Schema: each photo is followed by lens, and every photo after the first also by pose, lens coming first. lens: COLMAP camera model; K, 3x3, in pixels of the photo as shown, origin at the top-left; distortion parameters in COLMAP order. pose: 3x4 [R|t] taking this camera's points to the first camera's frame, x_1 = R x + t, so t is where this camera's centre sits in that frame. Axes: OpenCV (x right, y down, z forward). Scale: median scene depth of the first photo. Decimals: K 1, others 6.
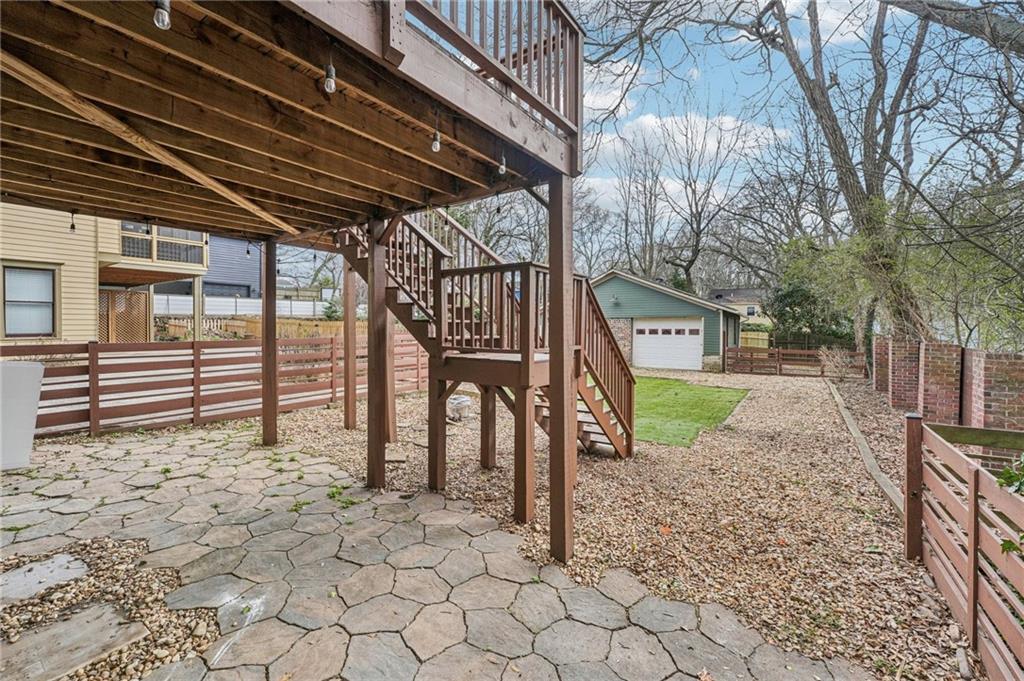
lens RADIAL K [[445.8, 0, 510.8], [0, 445.8, 335.4], [0, 0, 1]] dist [0.002336, 0.000278]
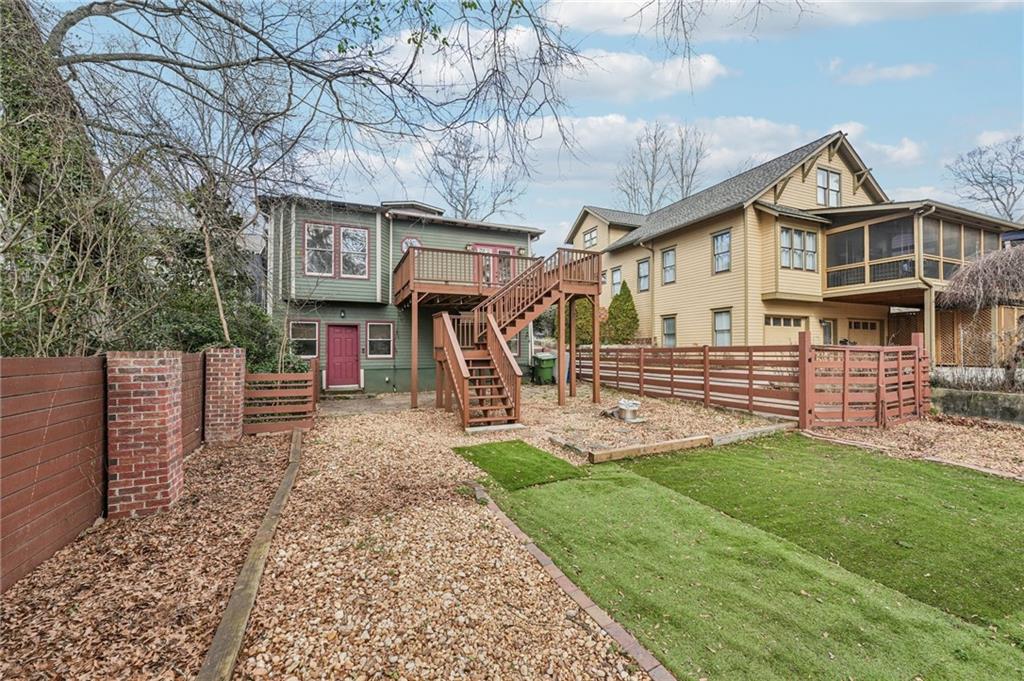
lens RADIAL K [[445.8, 0, 510.8], [0, 445.8, 335.4], [0, 0, 1]] dist [0.002336, 0.000278]
pose [[-0.546019, -0.018653, -0.837565, 1.011892], [-0.007462, 0.999821, -0.017403, -0.011883], [0.837739, -0.003252, -0.546061, 1.312774]]
